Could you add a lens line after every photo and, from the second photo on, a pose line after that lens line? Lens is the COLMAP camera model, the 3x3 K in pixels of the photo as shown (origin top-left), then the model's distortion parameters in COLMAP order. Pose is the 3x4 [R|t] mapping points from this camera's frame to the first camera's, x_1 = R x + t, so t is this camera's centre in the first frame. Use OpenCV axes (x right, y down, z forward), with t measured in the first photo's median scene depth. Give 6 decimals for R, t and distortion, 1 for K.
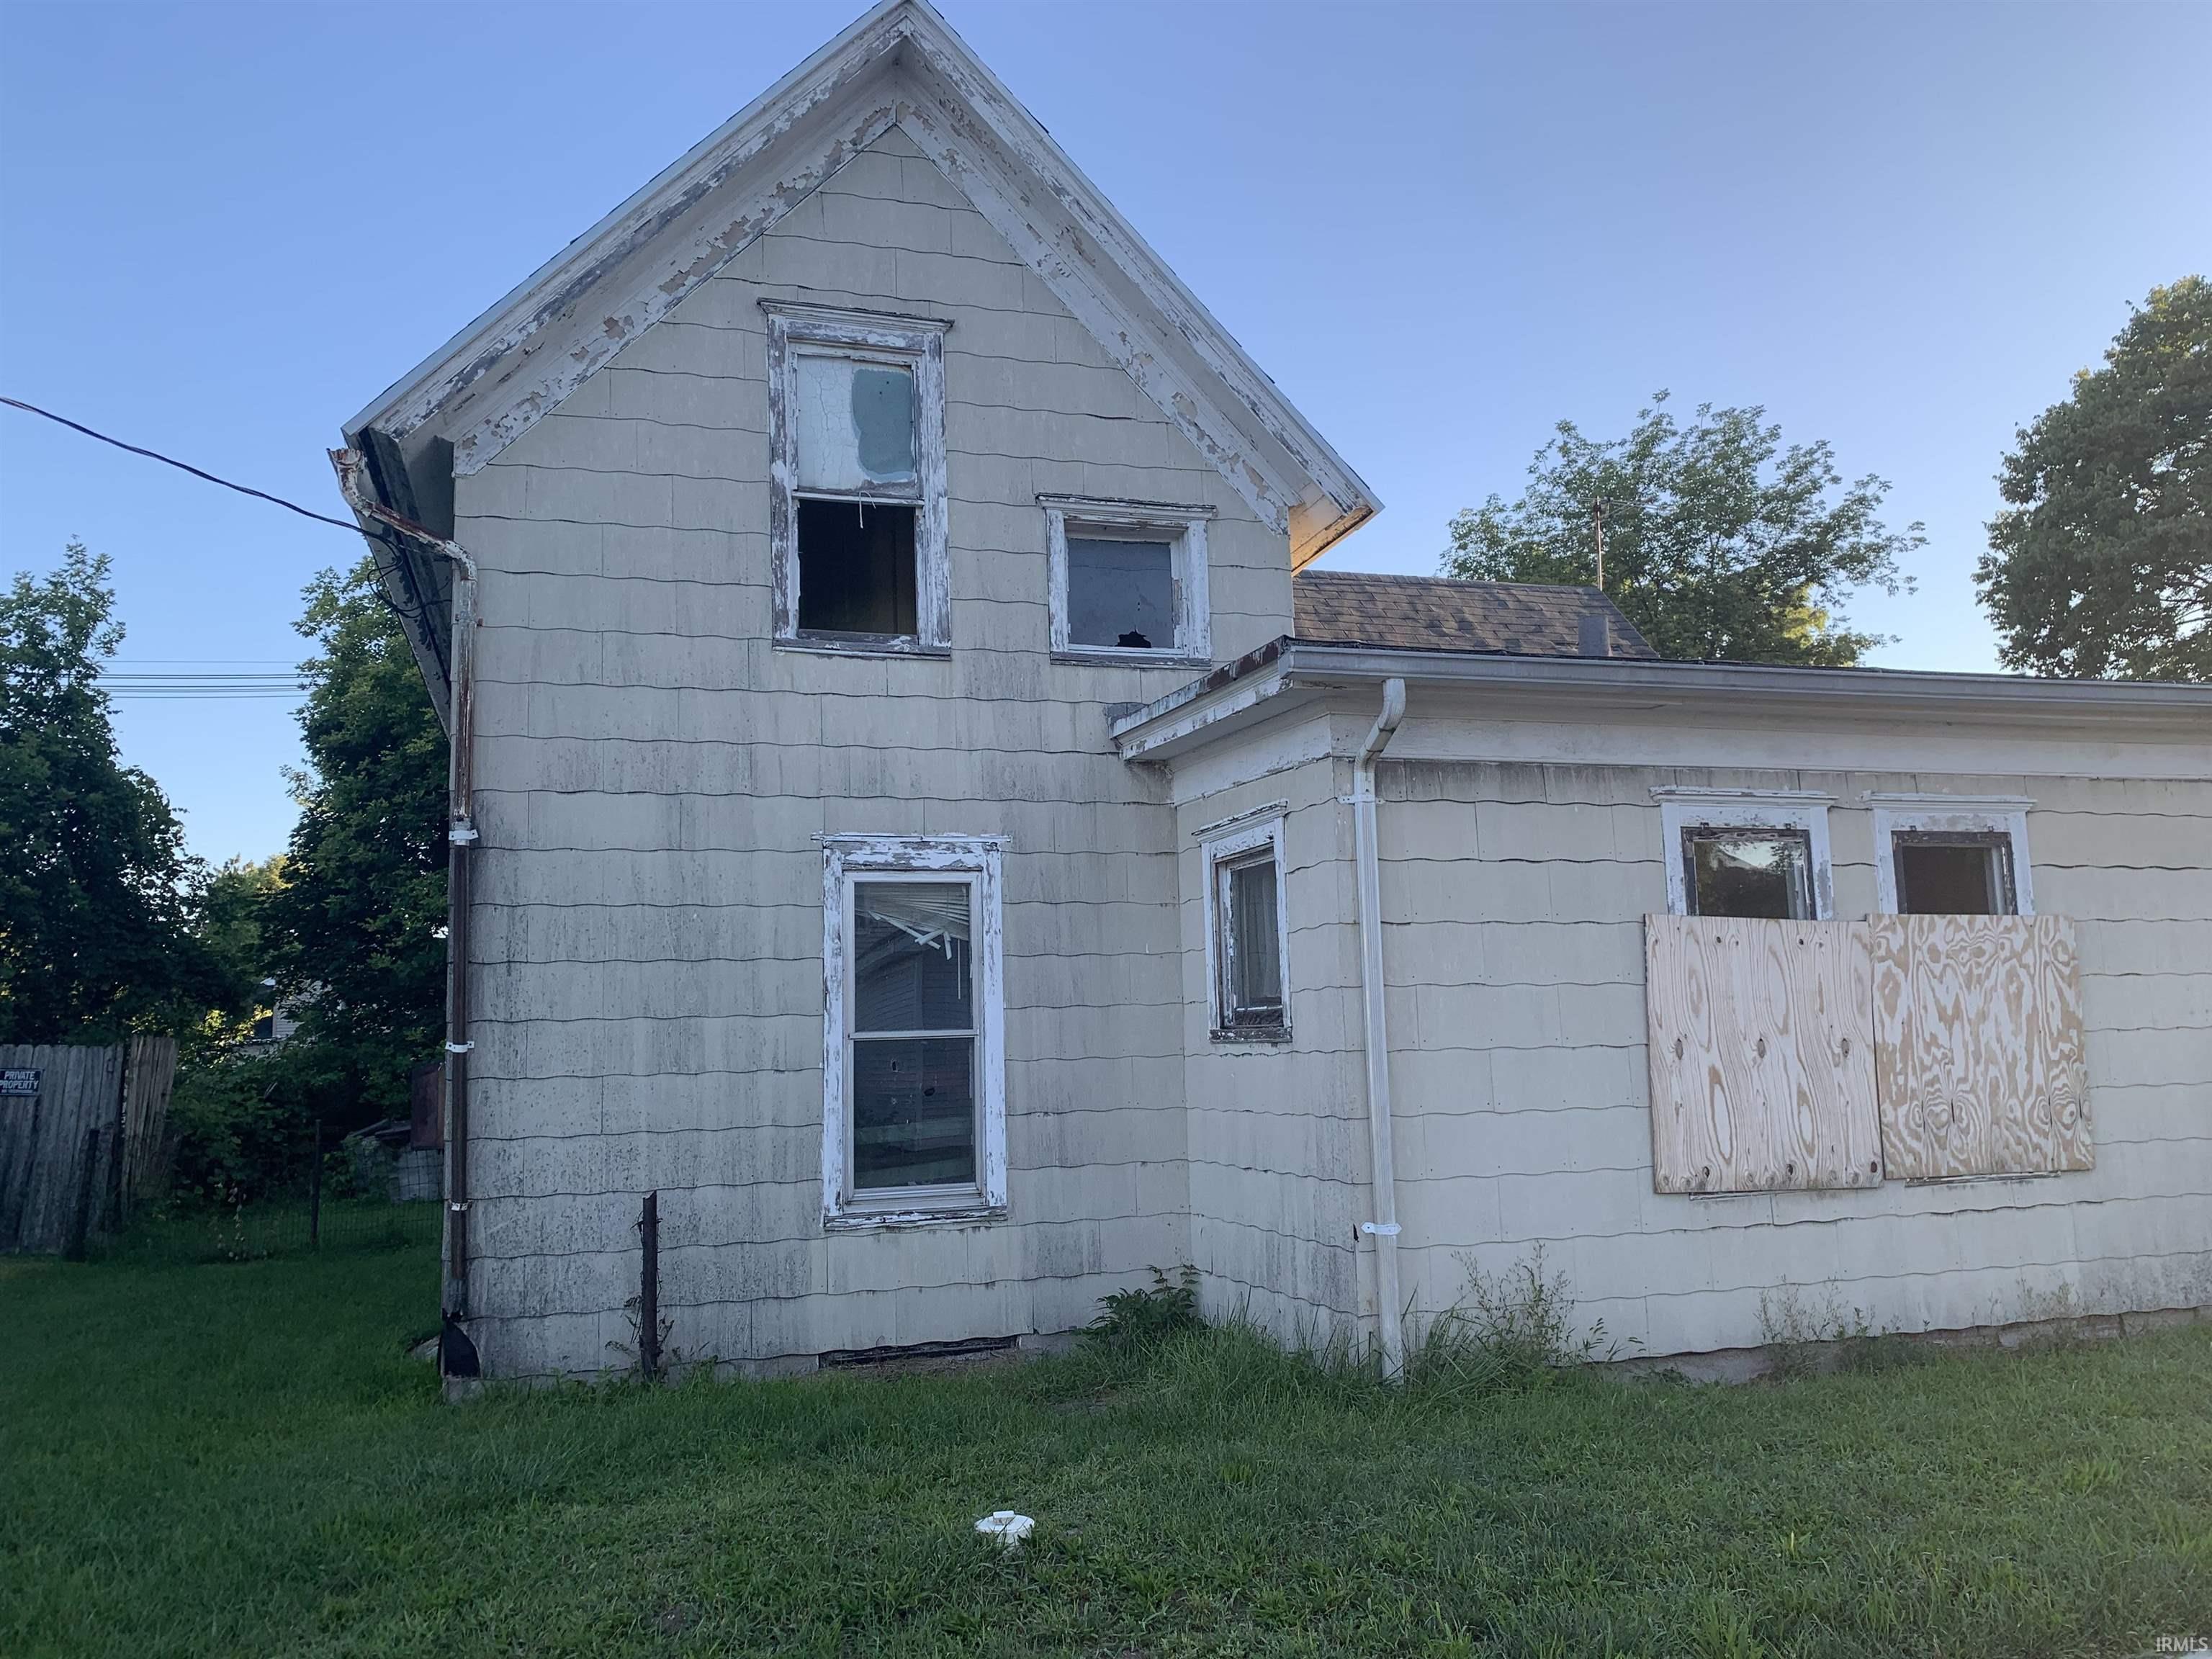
lens RADIAL K [[1680.8, 0, 1191.9], [0, 1680.8, 884.8], [0, 0, 1]] dist [0.133549, -0.257440]
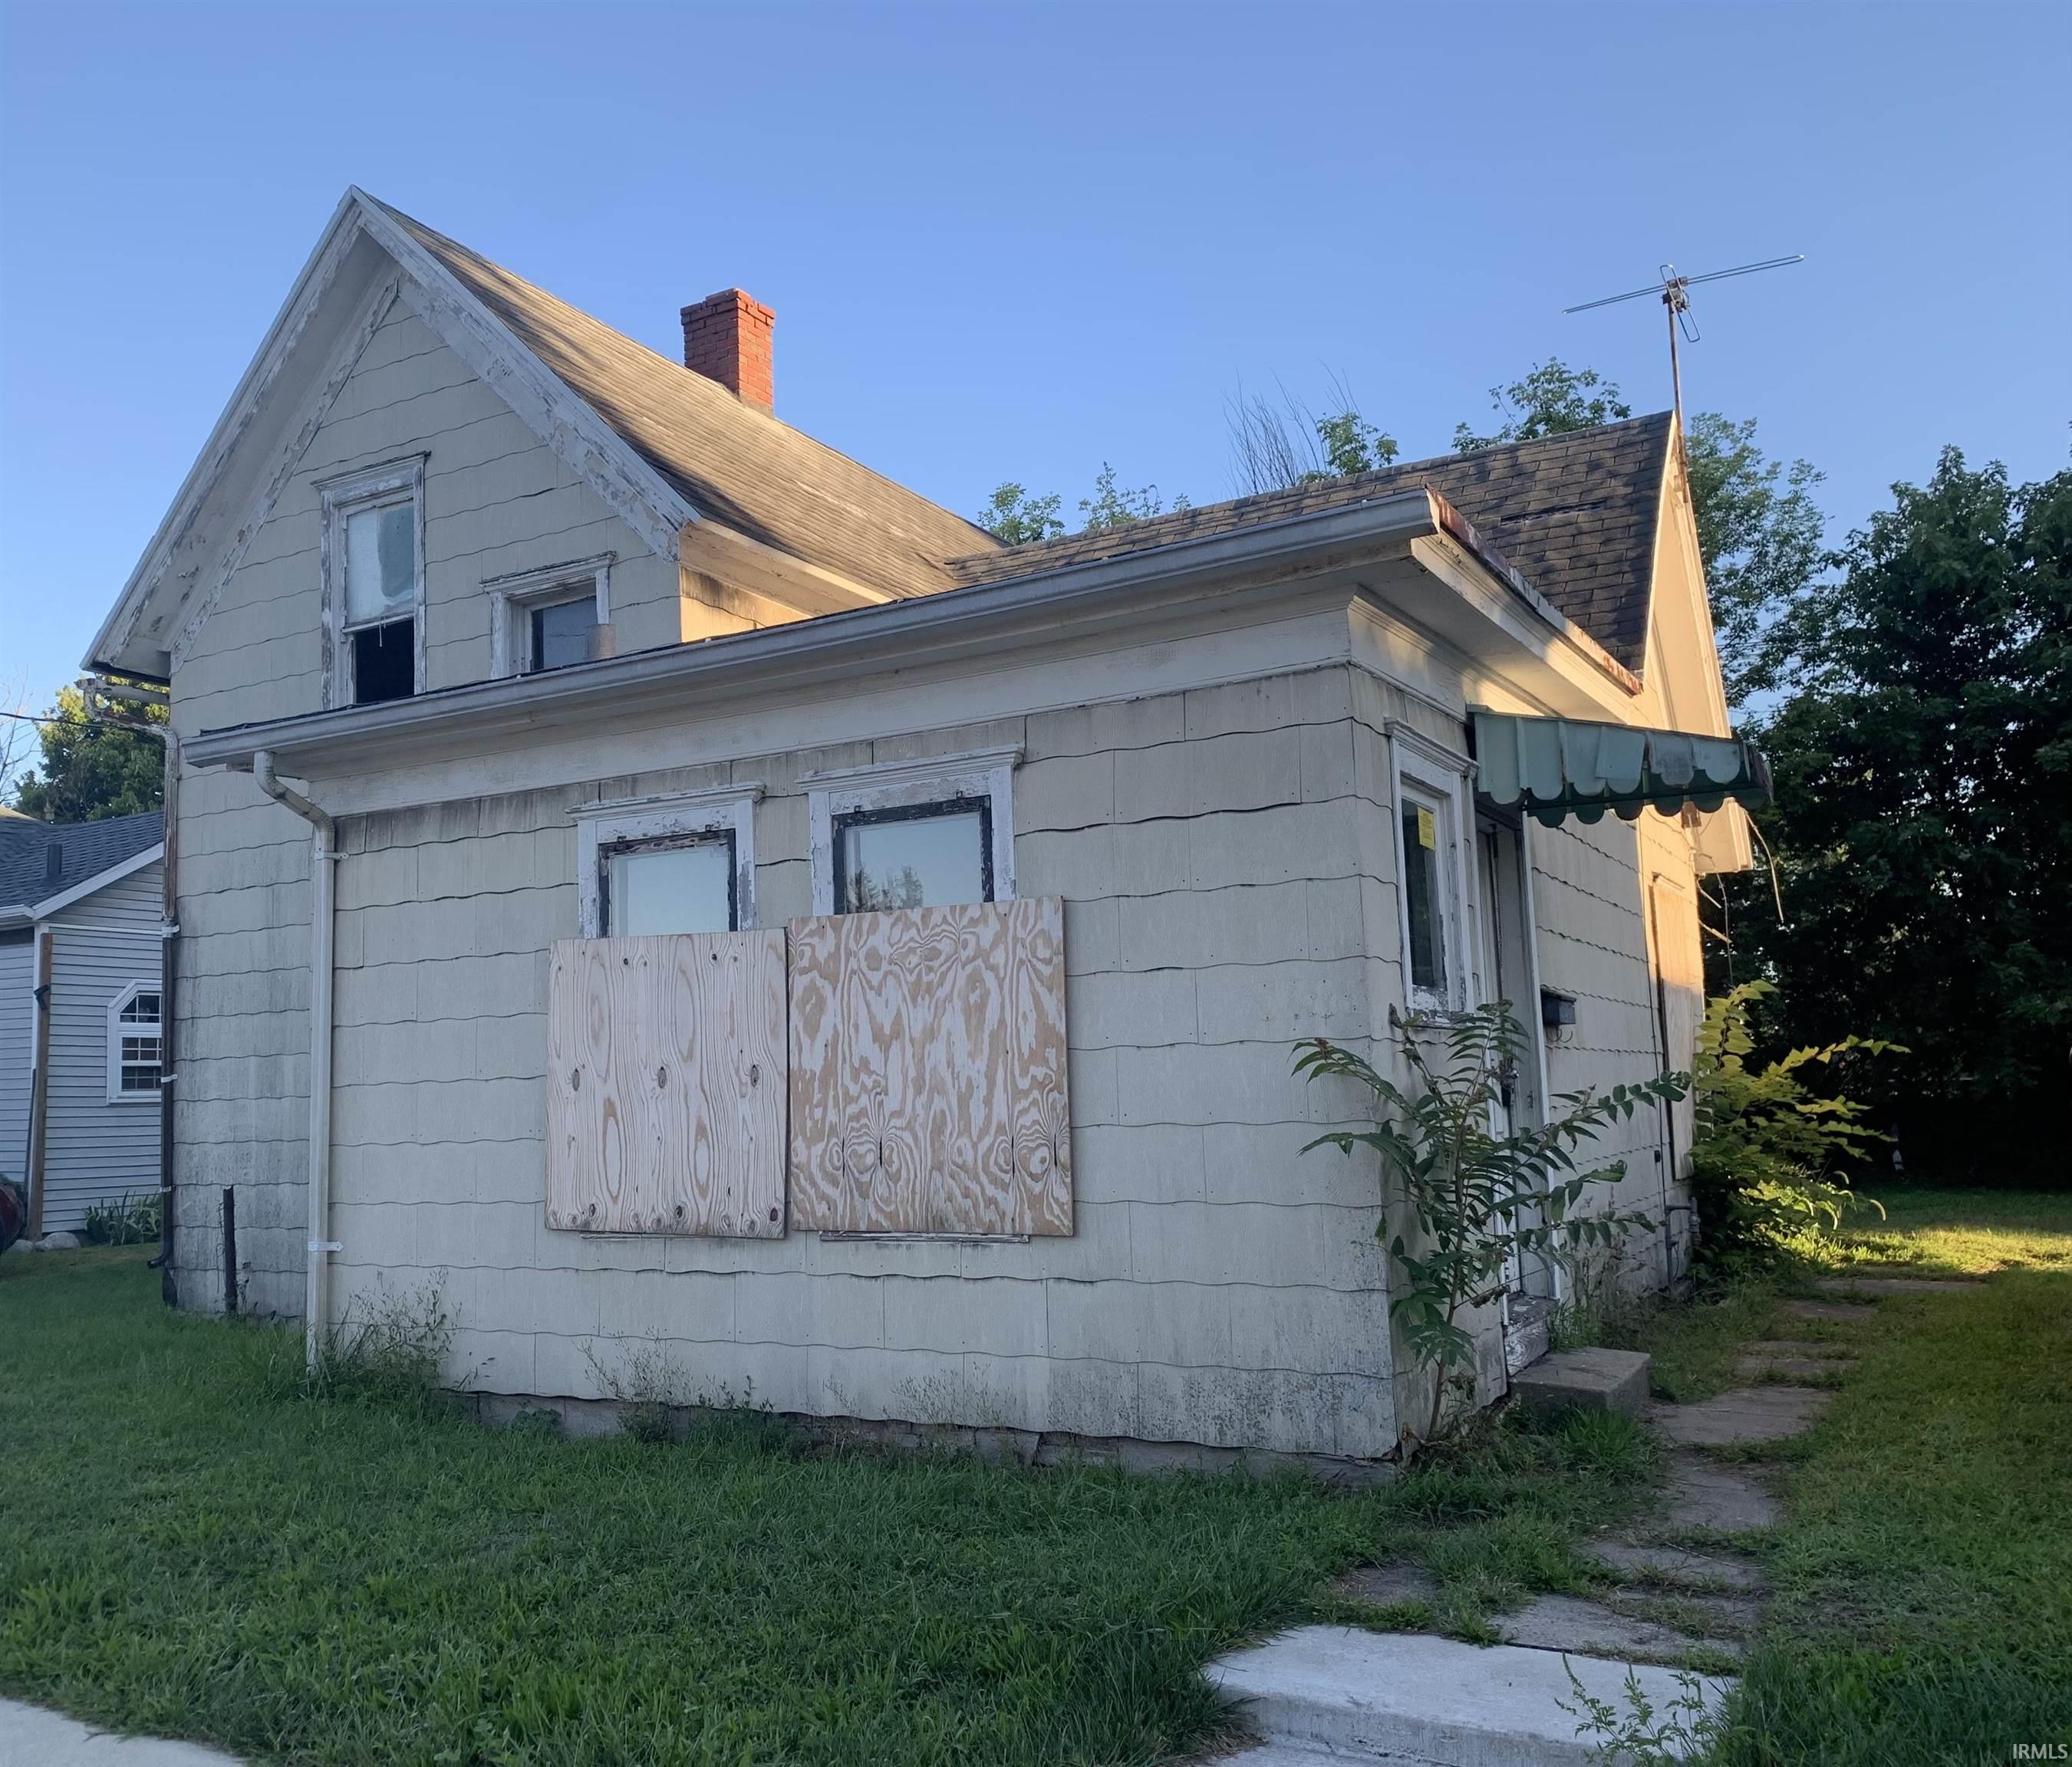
lens RADIAL K [[1869.3, 0, 896.2], [0, 1869.3, 923.0], [0, 0, 1]] dist [0.078601, -0.002967]
pose [[0.643004, -0.063793, -0.763202, 1.116777], [0.088790, 0.996015, -0.008447, 0.031079], [0.760699, -0.062334, 0.646105, 0.426629]]
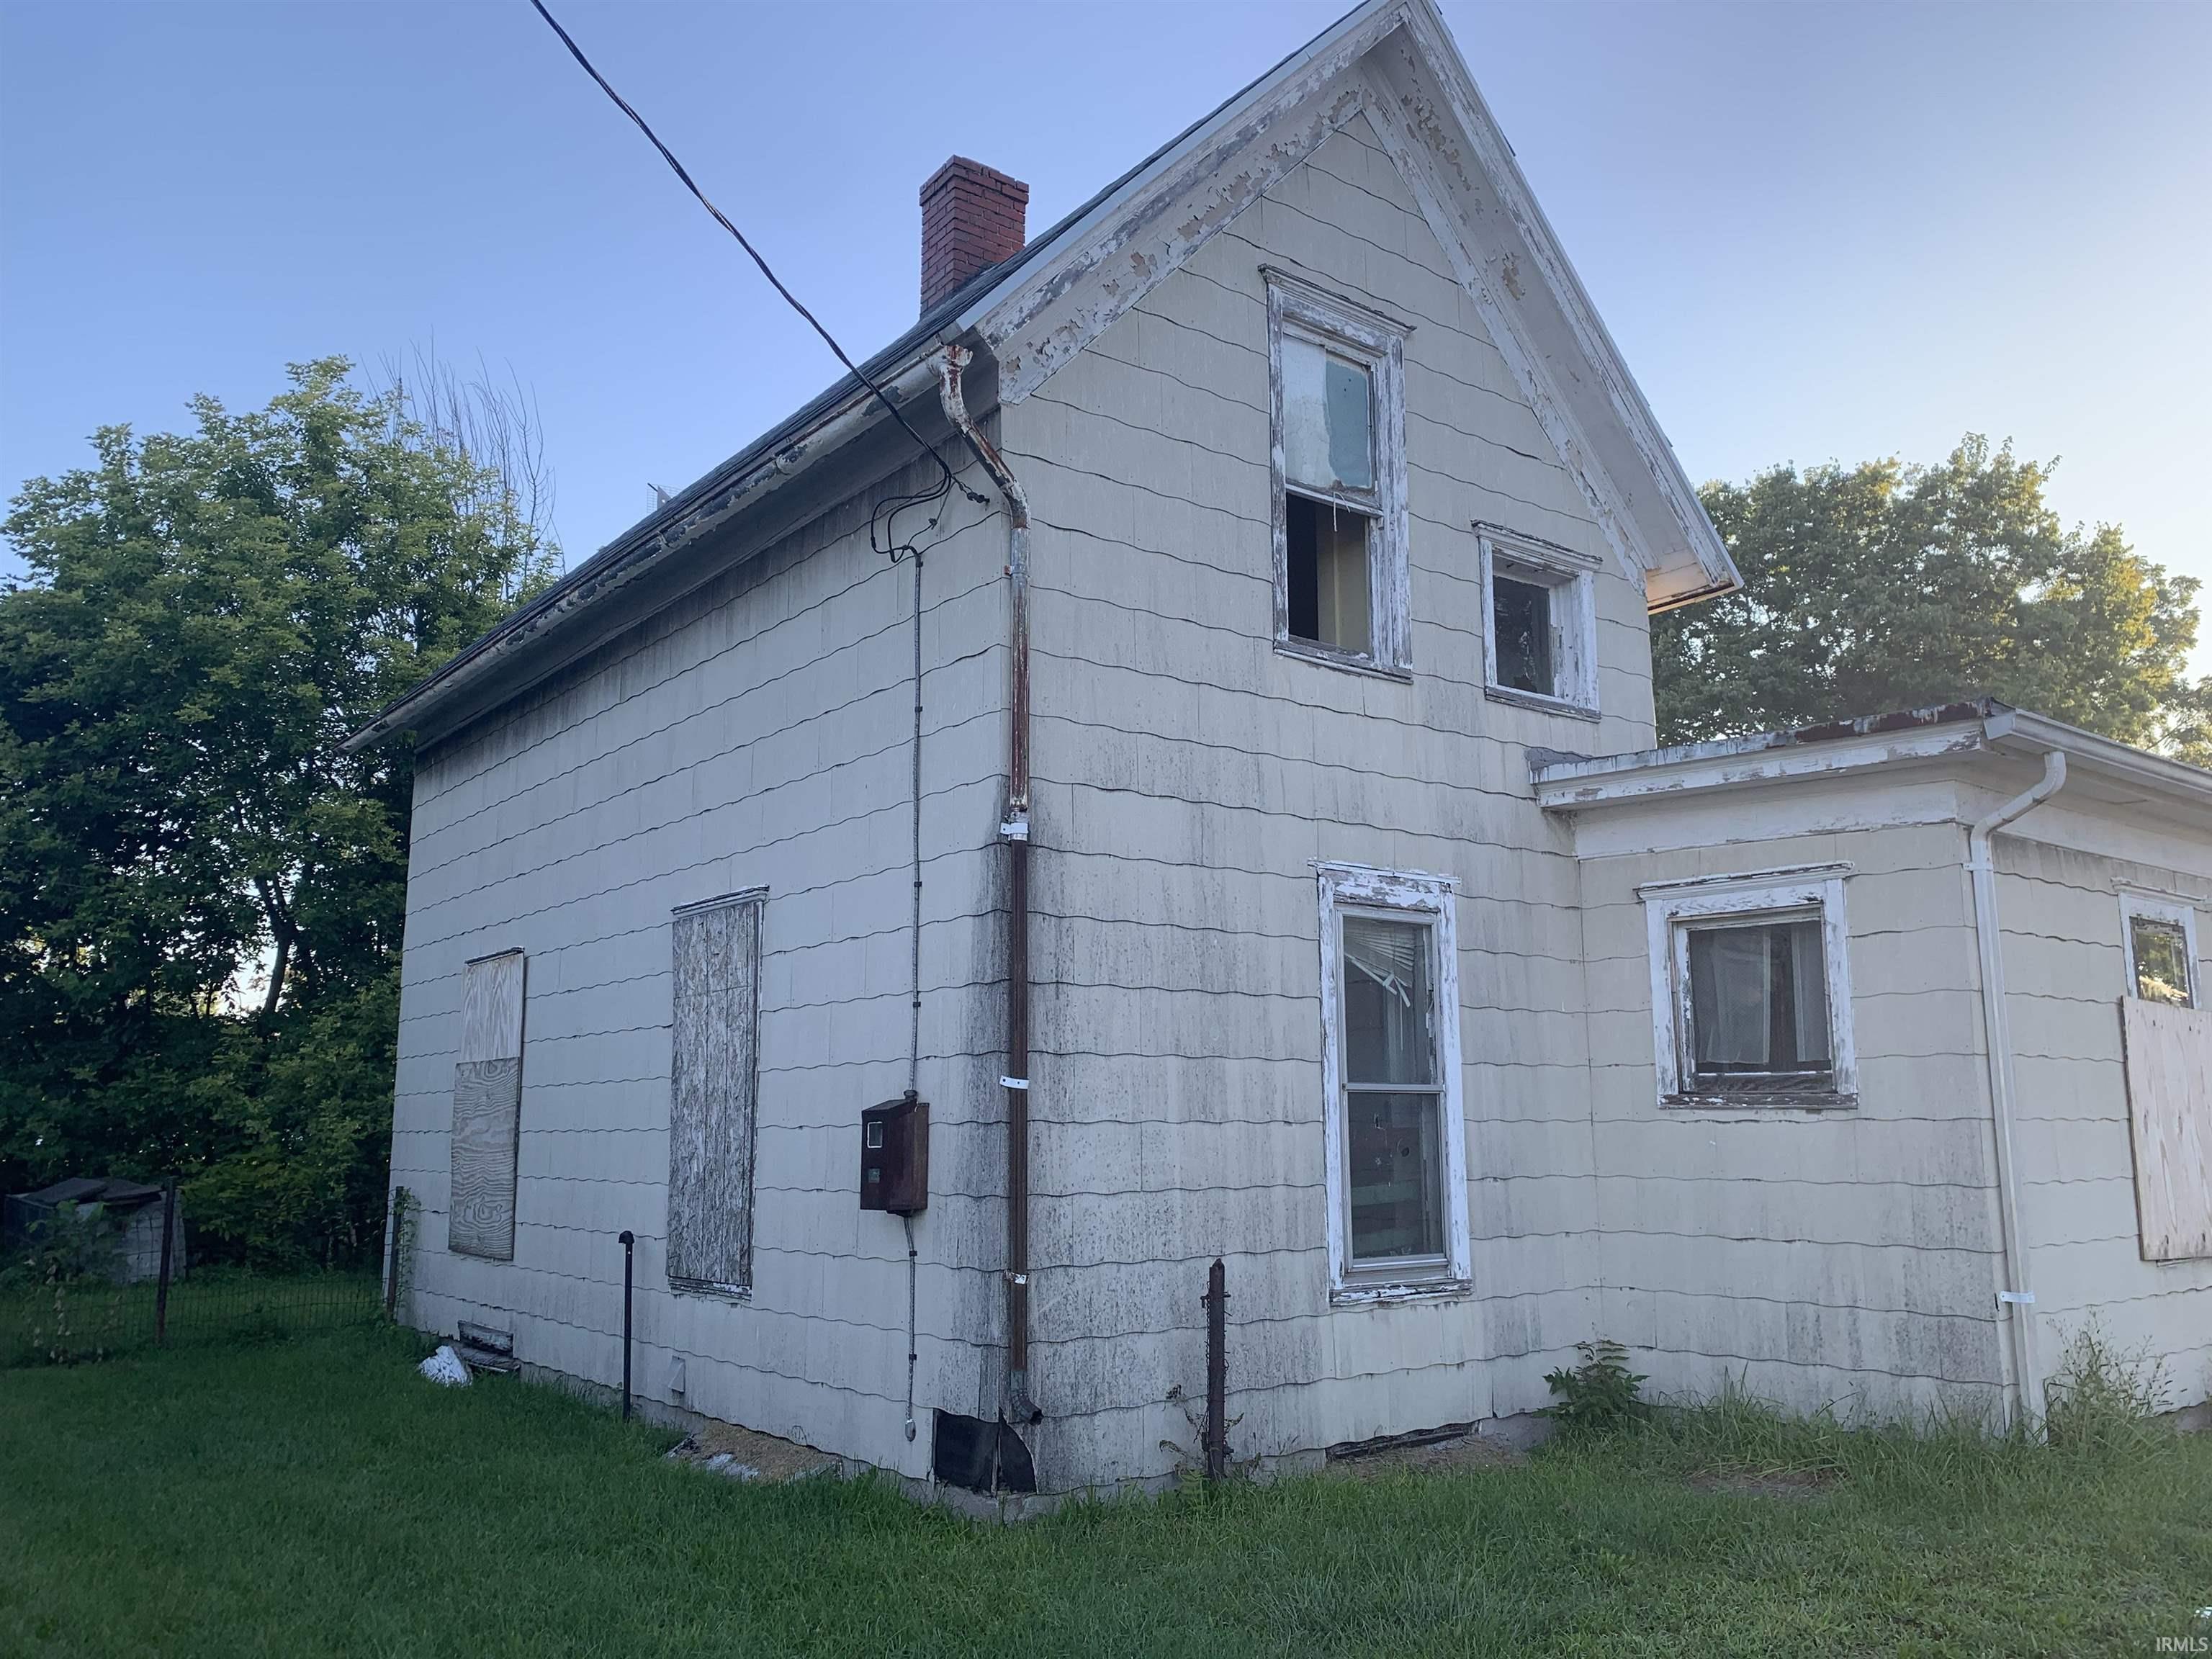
lens RADIAL K [[1680.8, 0, 1191.9], [0, 1680.8, 884.8], [0, 0, 1]] dist [0.133549, -0.257440]
pose [[0.930895, 0.073909, 0.357732, -0.616349], [-0.056689, 0.996682, -0.058402, 0.040284], [-0.360861, 0.034087, 0.931996, 0.194410]]
